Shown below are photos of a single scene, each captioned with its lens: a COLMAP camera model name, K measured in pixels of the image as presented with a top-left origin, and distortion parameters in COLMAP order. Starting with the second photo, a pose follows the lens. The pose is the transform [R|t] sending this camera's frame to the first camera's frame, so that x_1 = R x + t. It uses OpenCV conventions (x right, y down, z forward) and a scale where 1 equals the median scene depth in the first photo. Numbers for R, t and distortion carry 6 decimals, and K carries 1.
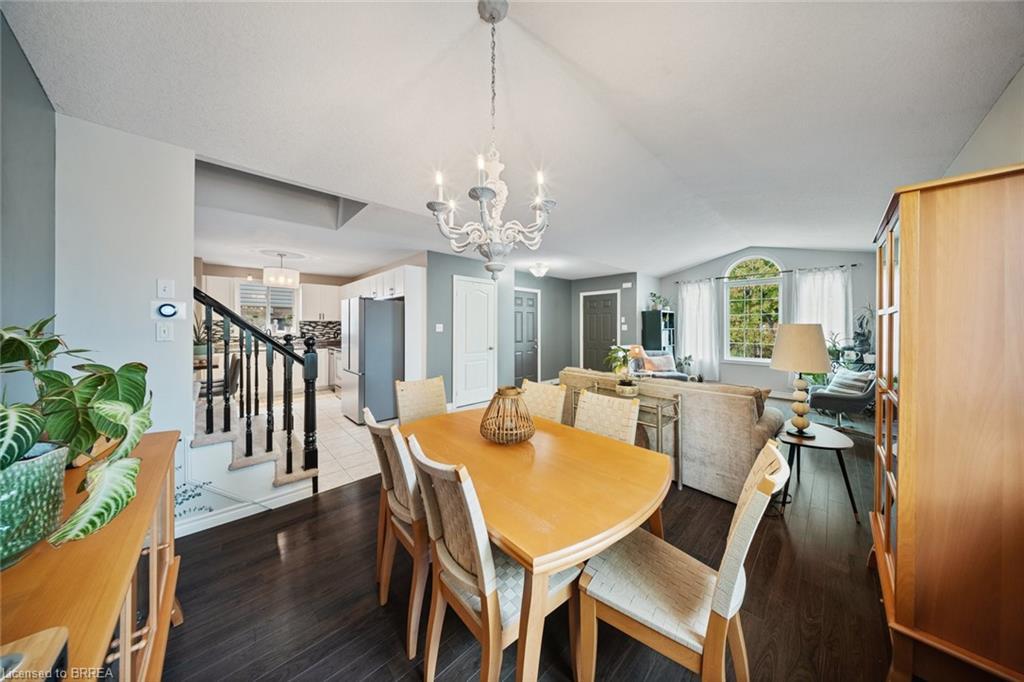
lens RADIAL K [[300.5, 0, 512.1], [0, 300.5, 327.3], [0, 0, 1]] dist [-0.003408, -0.000490]
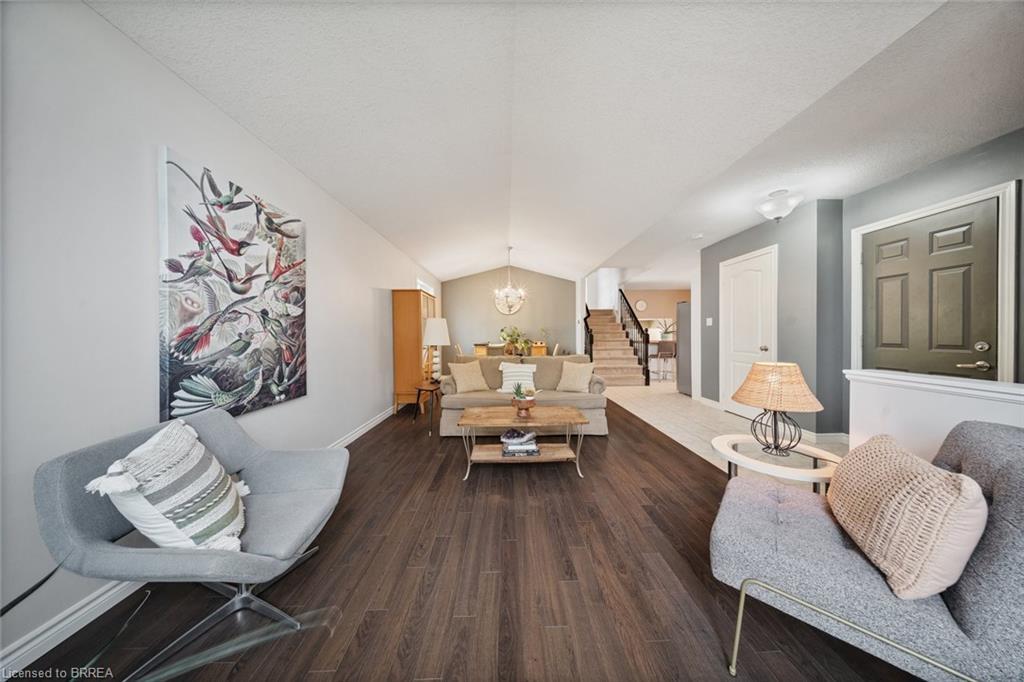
lens RADIAL K [[300.5, 0, 510.6], [0, 300.5, 339.3], [0, 0, 1]] dist [-0.003408, -0.000490]
pose [[-0.672303, 0.016476, -0.740092, 0.671544], [0.004114, 0.999820, 0.018521, 0.027097], [0.740264, 0.009408, -0.672250, 0.852479]]
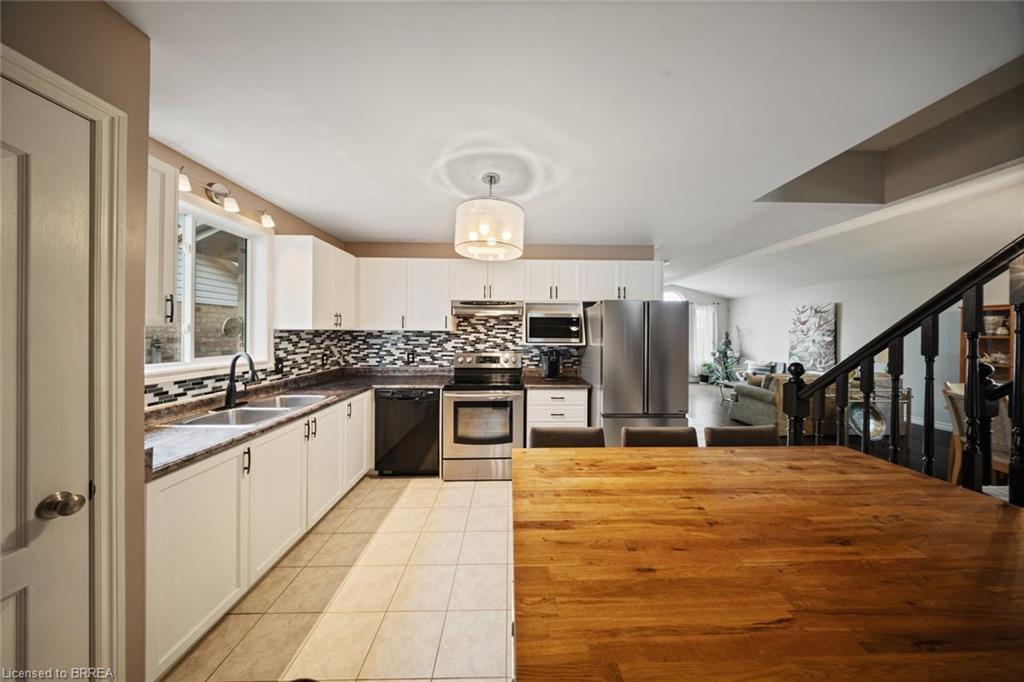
lens RADIAL K [[300.5, 0, 509.5], [0, 300.5, 334.7], [0, 0, 1]] dist [-0.003408, -0.000490]
pose [[0.679991, -0.000733, 0.733220, -0.794342], [-0.001199, 0.999997, 0.002112, -0.015584], [-0.733220, -0.002315, 0.679988, 0.516939]]
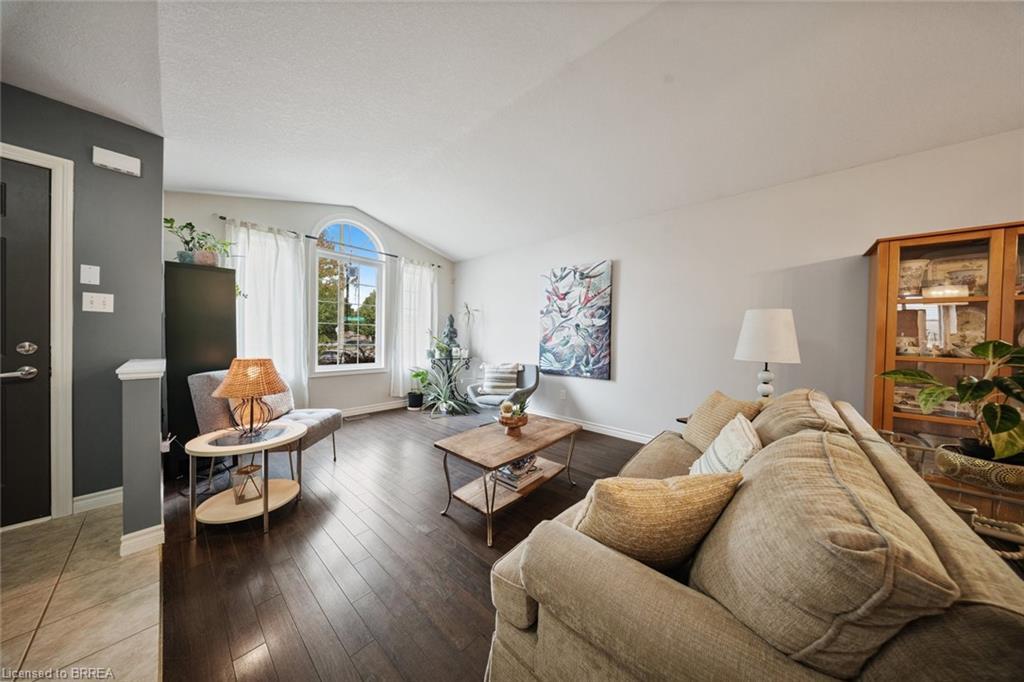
lens RADIAL K [[300.5, 0, 510.7], [0, 300.5, 342.1], [0, 0, 1]] dist [-0.003408, -0.000490]
pose [[-0.104625, -0.017963, 0.994350, 0.045542], [-0.015201, 0.999749, 0.016462, 0.028650], [-0.994396, -0.013393, -0.104871, 0.642035]]
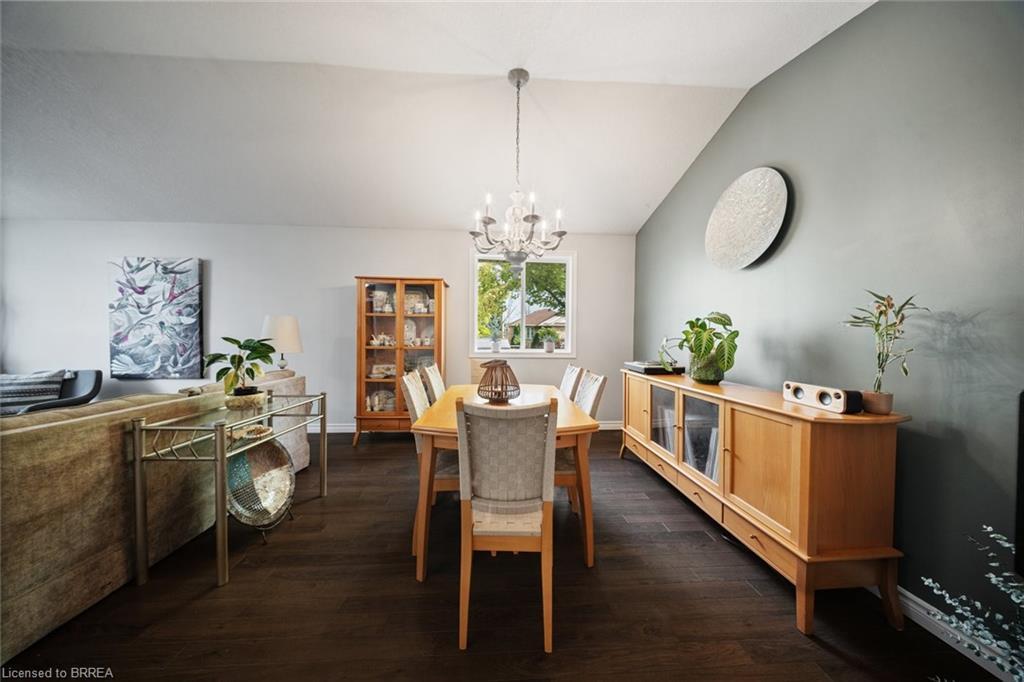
lens RADIAL K [[300.5, 0, 516.5], [0, 300.5, 341.9], [0, 0, 1]] dist [-0.003408, -0.000490]
pose [[-0.770069, -0.015935, 0.637761, -0.217516], [-0.006900, 0.999838, 0.016651, 0.023985], [-0.637923, 0.008422, -0.770054, 0.459475]]
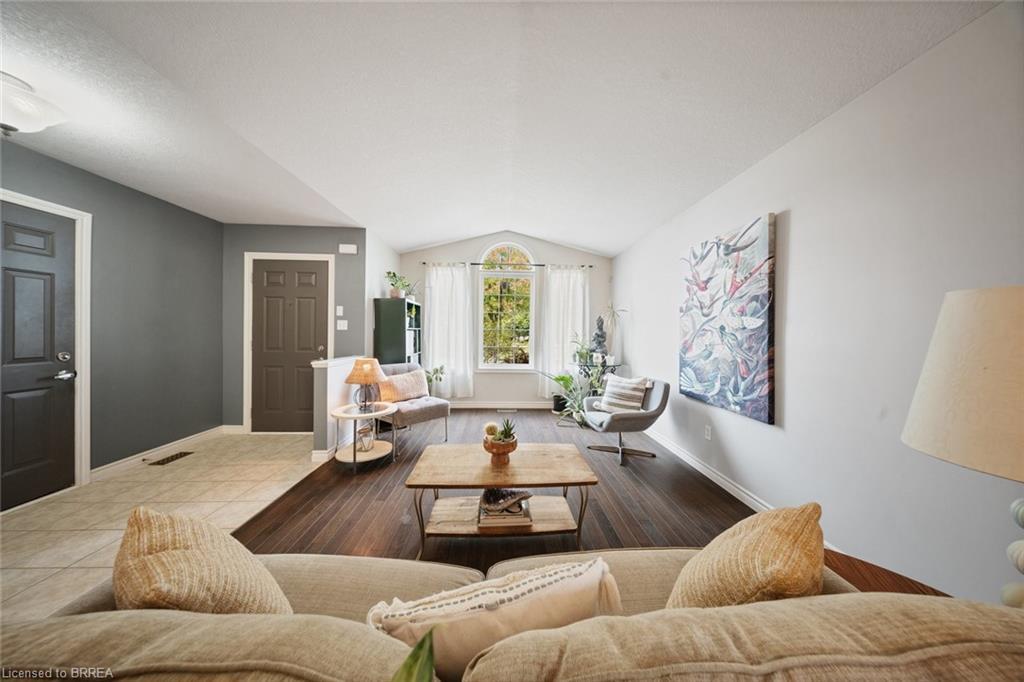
lens RADIAL K [[300.5, 0, 511.4], [0, 300.5, 333.3], [0, 0, 1]] dist [-0.003408, -0.000490]
pose [[0.652356, 0.004320, 0.757901, 0.160487], [-0.009631, 0.999950, 0.002591, 0.011805], [-0.757852, -0.008990, 0.652365, 0.407954]]
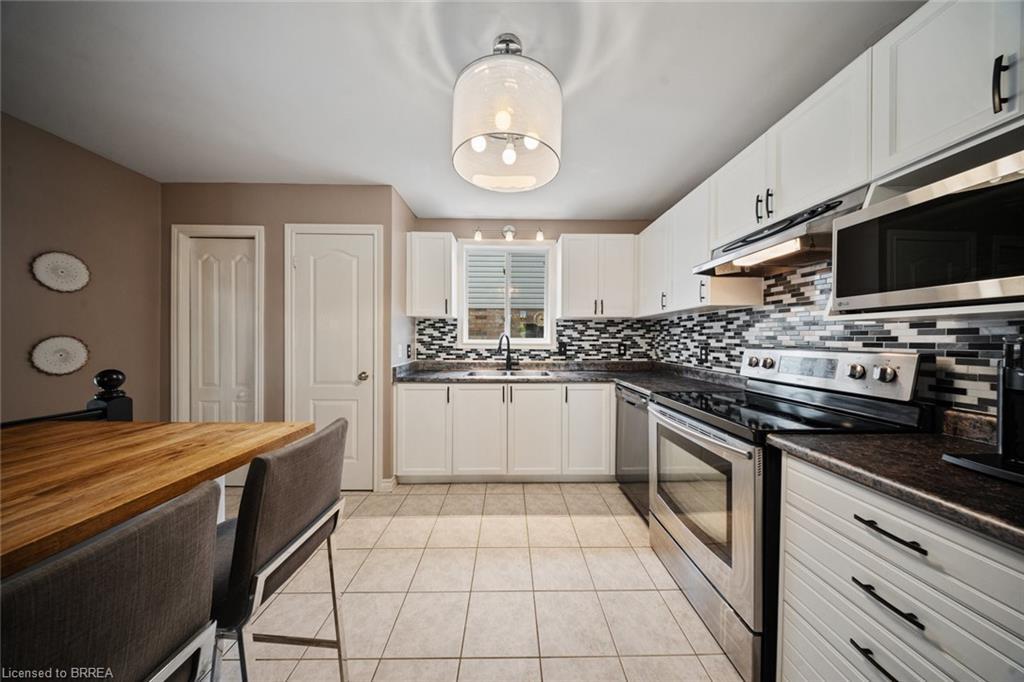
lens RADIAL K [[300.5, 0, 514.2], [0, 300.5, 340.8], [0, 0, 1]] dist [-0.003408, -0.000490]
pose [[0.732610, 0.008732, -0.680593, -0.430778], [-0.008366, 0.999958, 0.003823, 0.012739], [0.680597, 0.002893, 0.732652, 0.602181]]
